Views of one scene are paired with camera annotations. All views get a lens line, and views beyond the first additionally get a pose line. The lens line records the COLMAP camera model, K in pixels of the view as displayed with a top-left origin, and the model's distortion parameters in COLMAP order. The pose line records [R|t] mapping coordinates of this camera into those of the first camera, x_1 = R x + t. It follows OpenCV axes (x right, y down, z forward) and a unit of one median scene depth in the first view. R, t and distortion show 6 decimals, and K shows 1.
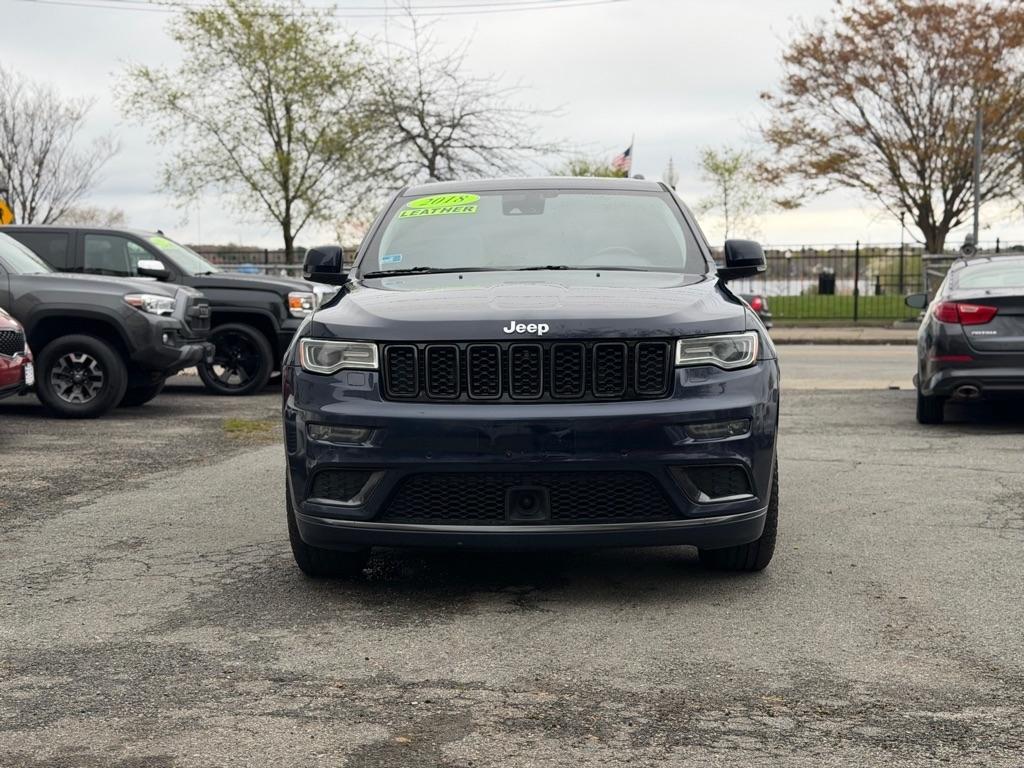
lens RADIAL K [[1393.3, 0, 512.0], [0, 1393.3, 384.0], [0, 0, 1]] dist [0.176376, -0.332586]
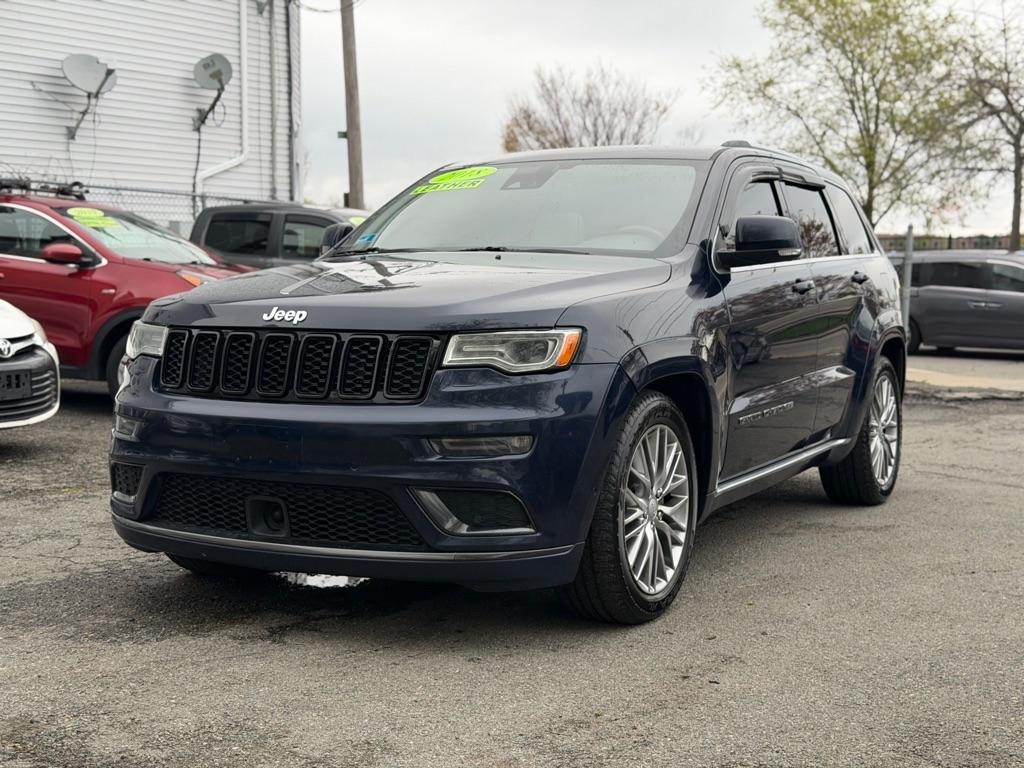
lens RADIAL K [[1393.3, 0, 512.0], [0, 1393.3, 384.0], [0, 0, 1]] dist [0.176376, -0.332586]
pose [[0.901575, 0.046459, -0.430120, 0.415335], [-0.042970, 0.998917, 0.017827, -0.015245], [0.430483, 0.002410, 0.902596, 0.220136]]
